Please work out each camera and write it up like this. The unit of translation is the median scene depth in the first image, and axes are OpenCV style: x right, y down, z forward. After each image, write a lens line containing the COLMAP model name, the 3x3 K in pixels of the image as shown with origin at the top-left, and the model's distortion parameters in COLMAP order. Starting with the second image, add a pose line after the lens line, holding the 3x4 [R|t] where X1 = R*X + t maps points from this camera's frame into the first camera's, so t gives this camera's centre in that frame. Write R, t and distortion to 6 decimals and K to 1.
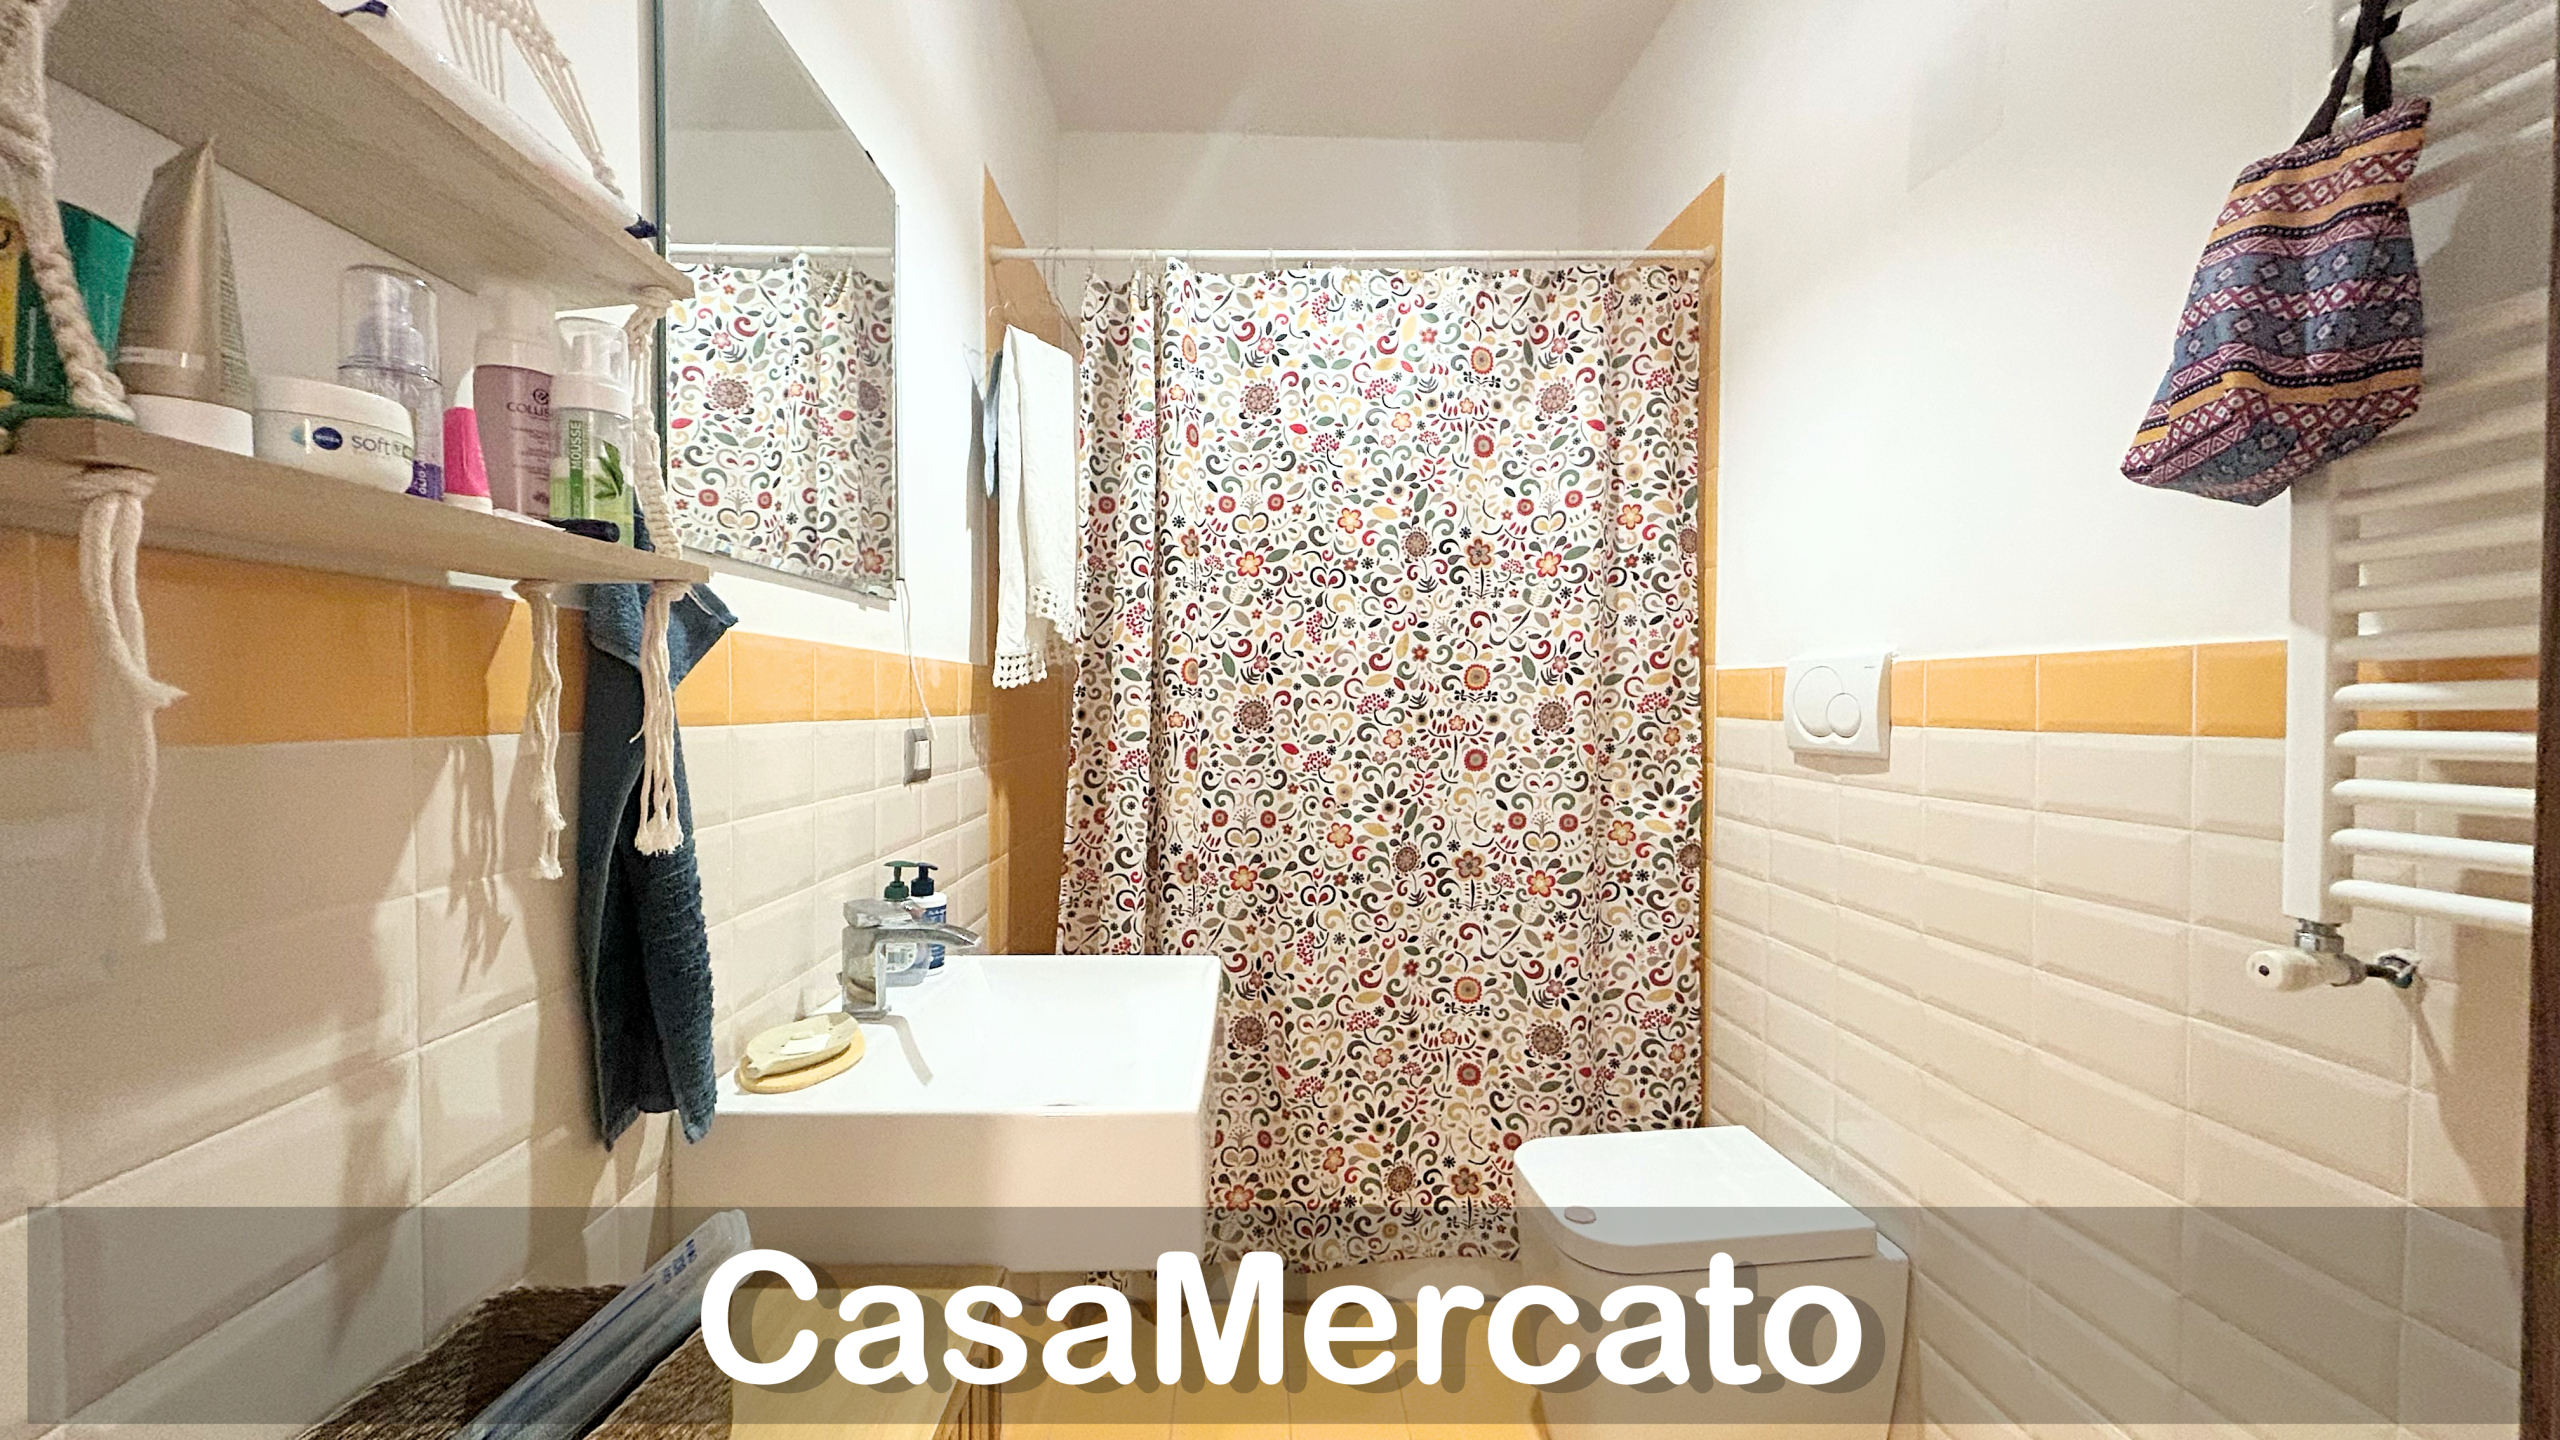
lens RADIAL K [[1026.0, 0, 1282.9], [0, 1026.0, 717.3], [0, 0, 1]] dist [-0.001700, 0.000643]
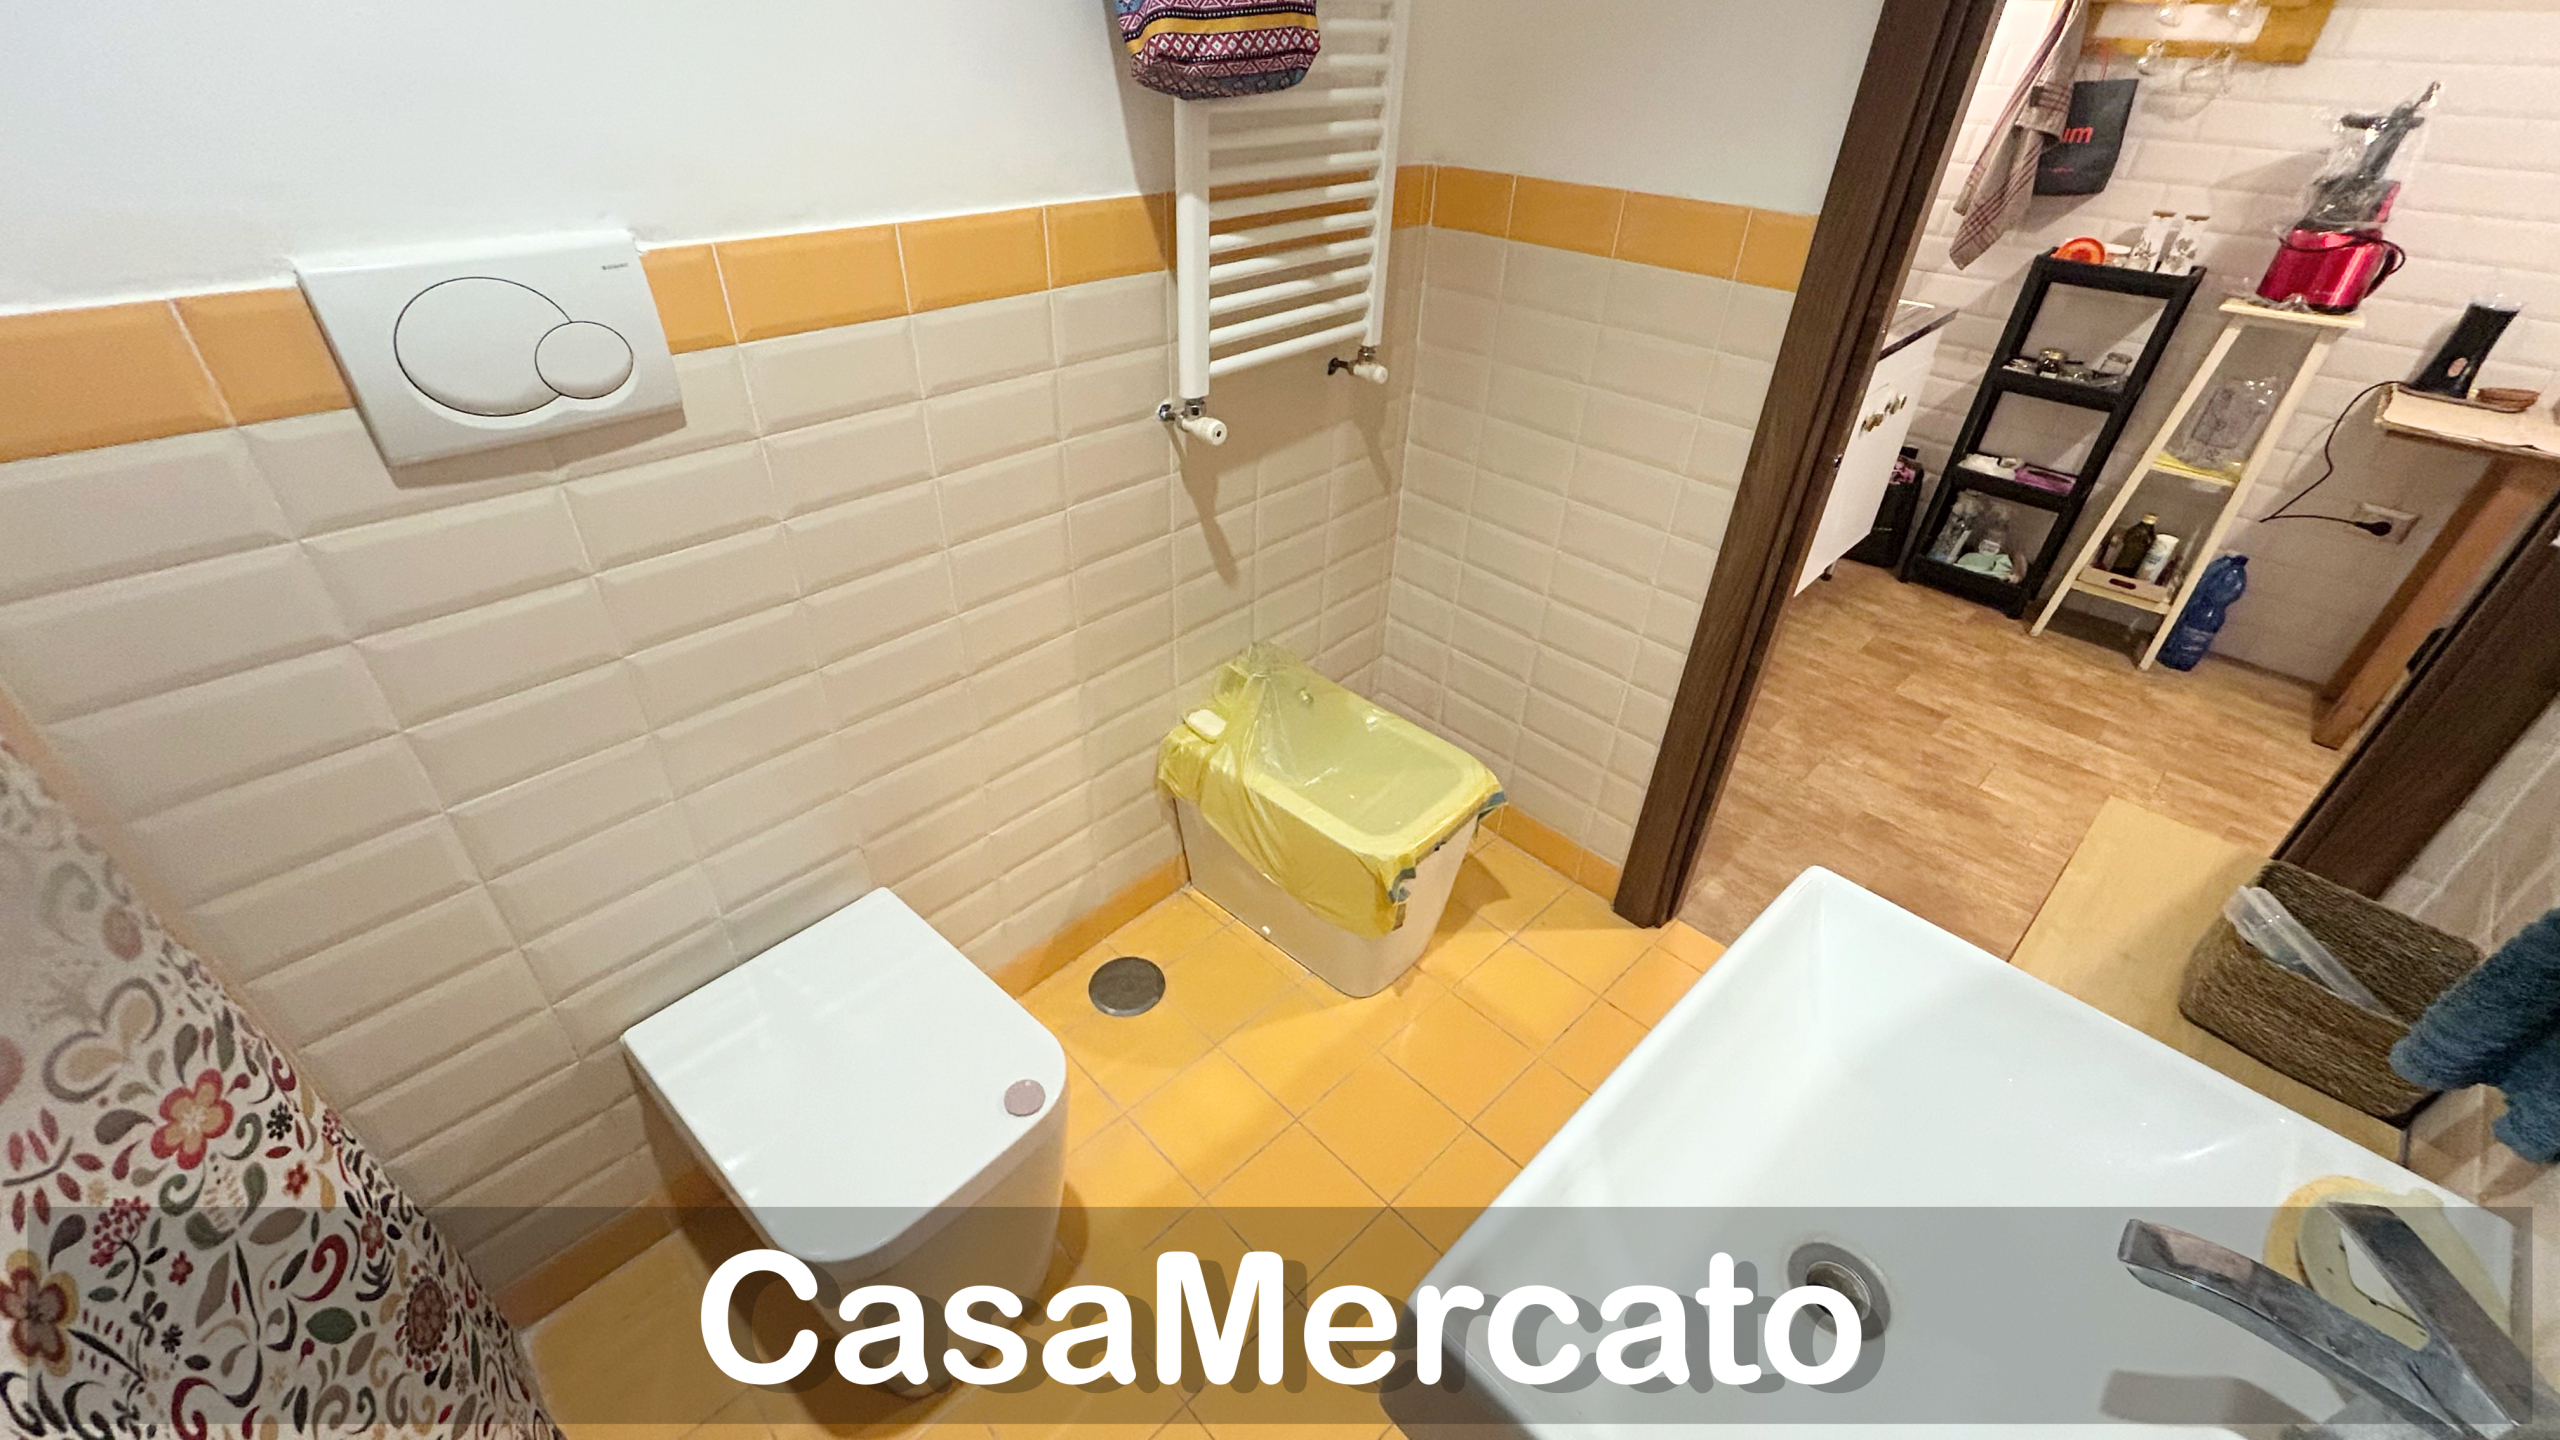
lens RADIAL K [[1026.0, 0, 1279.8], [0, 1026.0, 718.7], [0, 0, 1]] dist [-0.001700, 0.000643]
pose [[-0.670217, -0.445461, 0.593610, -0.126599], [-0.026103, 0.813490, 0.580993, -0.148568], [-0.741706, 0.373897, -0.556843, 0.881022]]
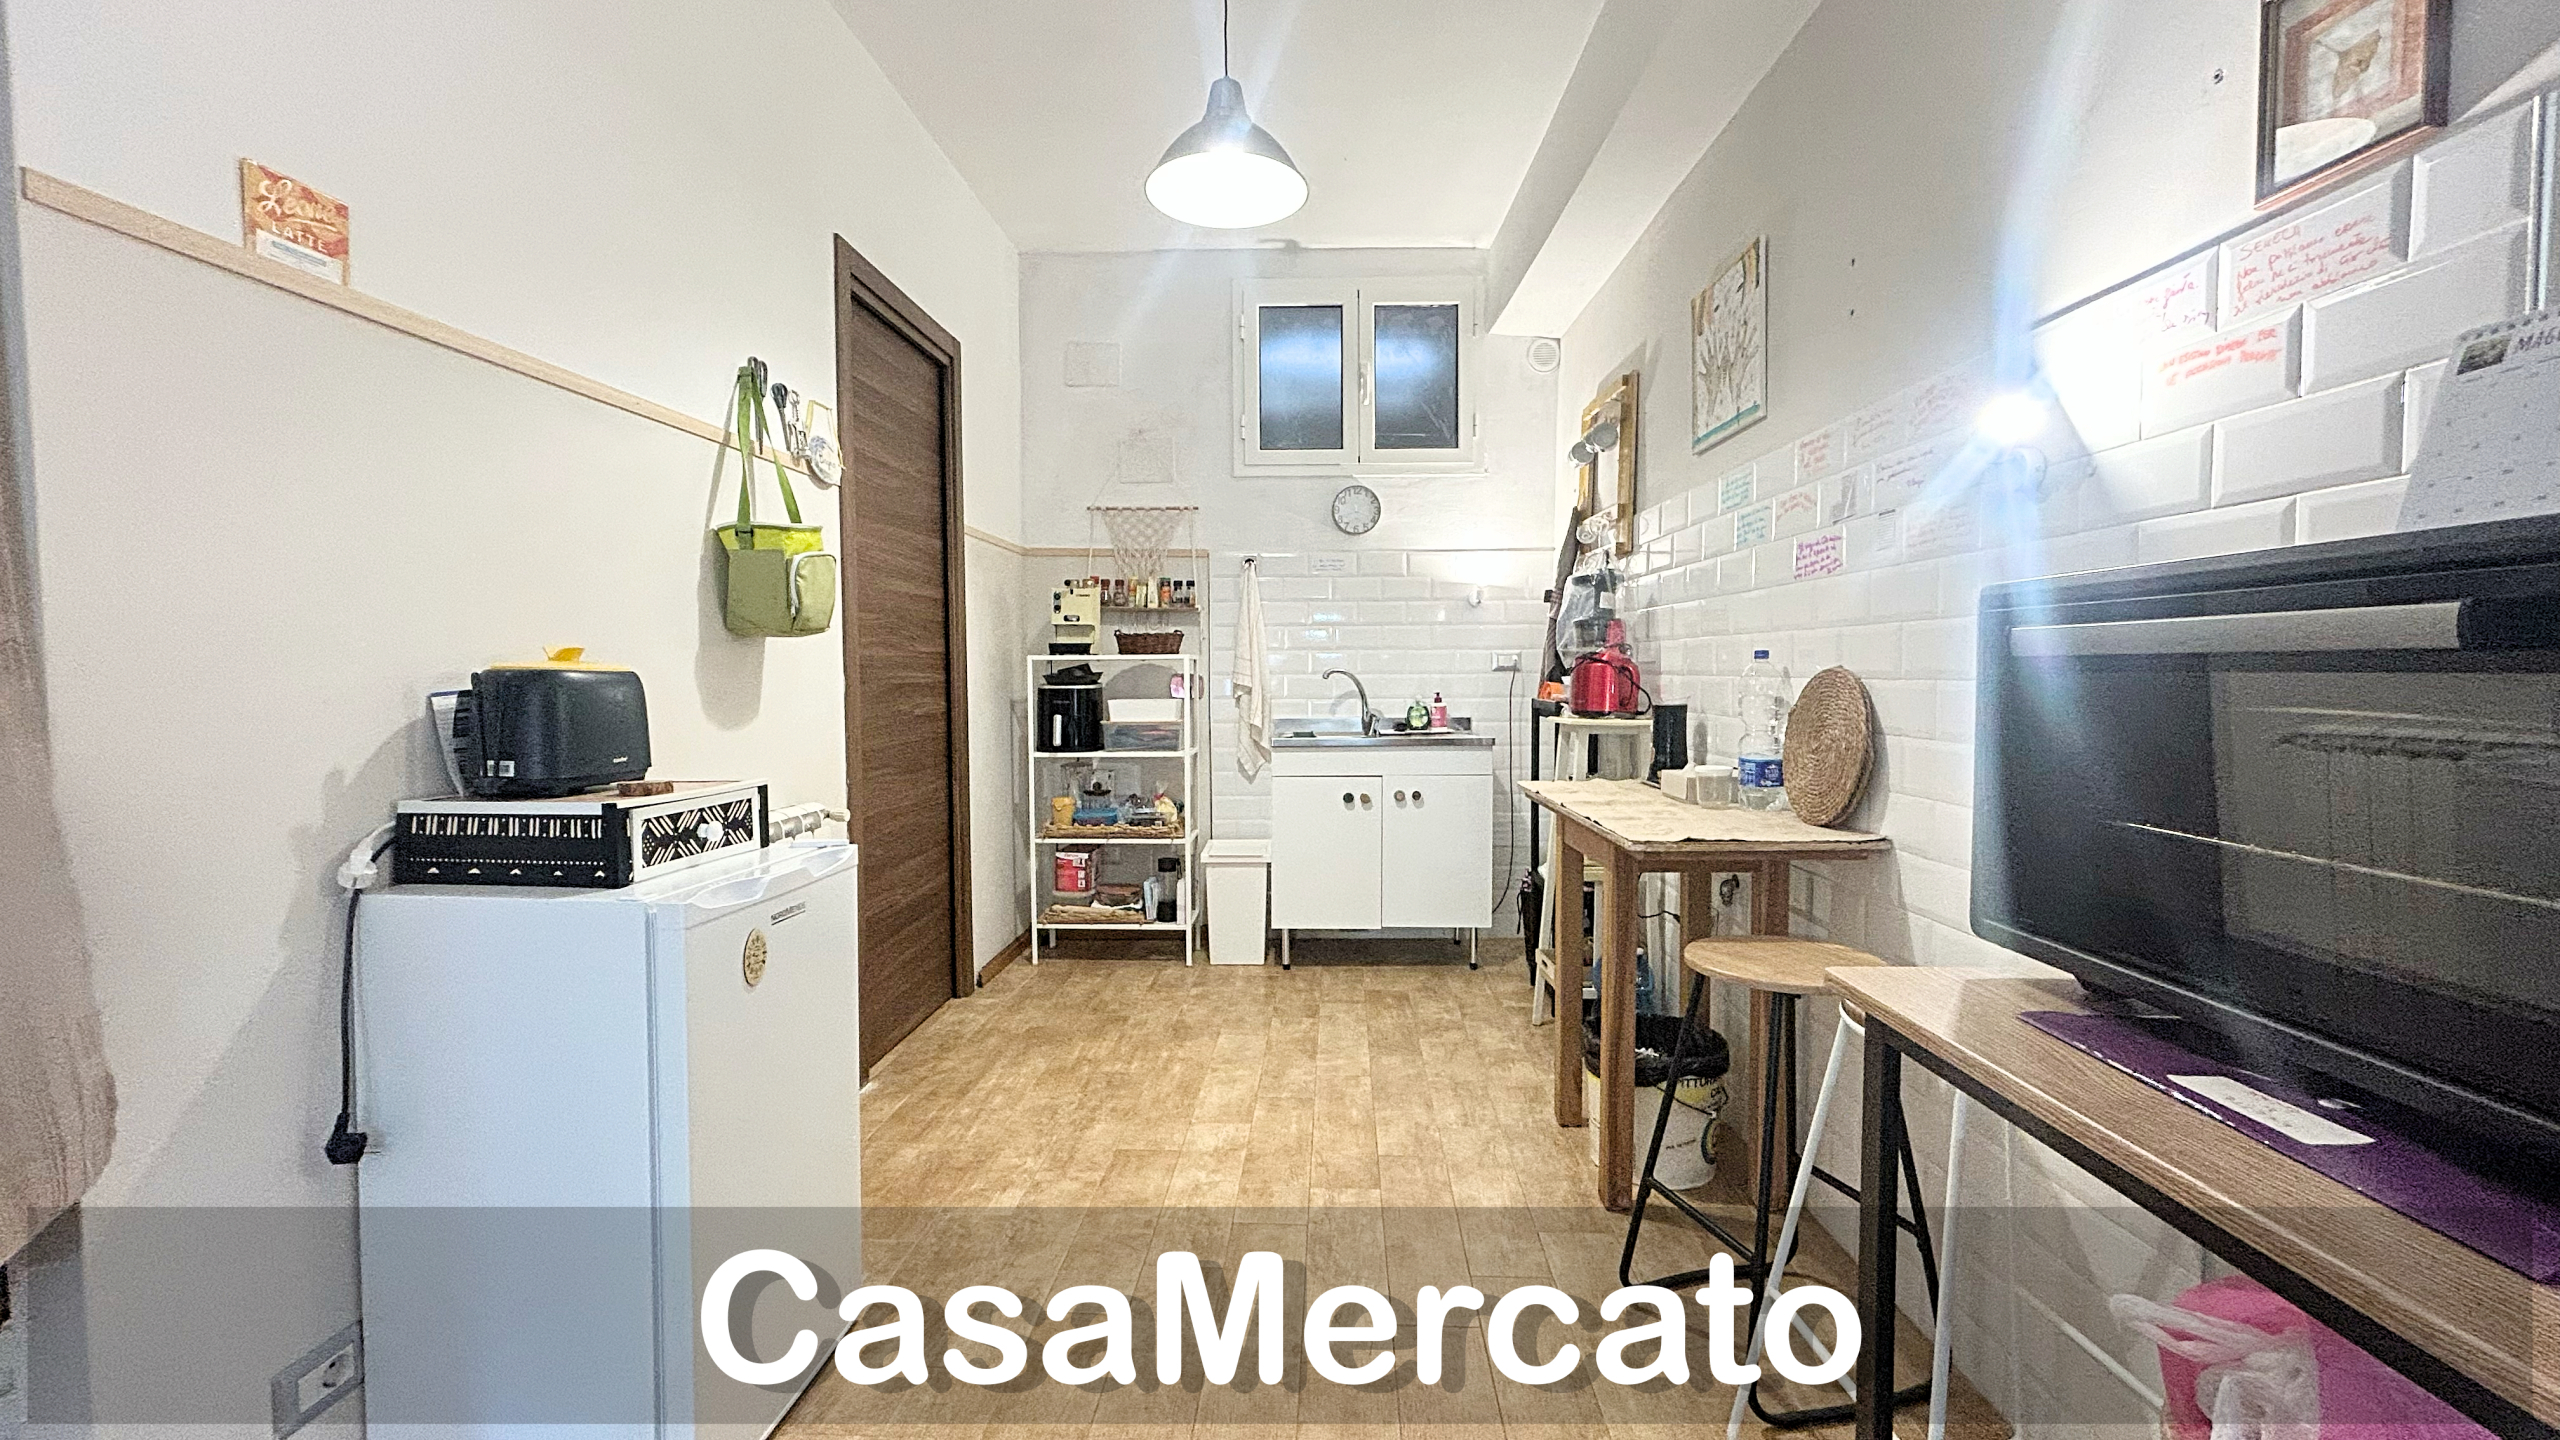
lens RADIAL K [[1026.0, 0, 1277.5], [0, 1026.0, 716.4], [0, 0, 1]] dist [-0.001700, 0.000643]
pose [[0.089462, -0.048927, 0.994788, -1.481680], [0.015751, 0.998737, 0.047705, 0.069479], [-0.995866, 0.011401, 0.090119, -0.624599]]
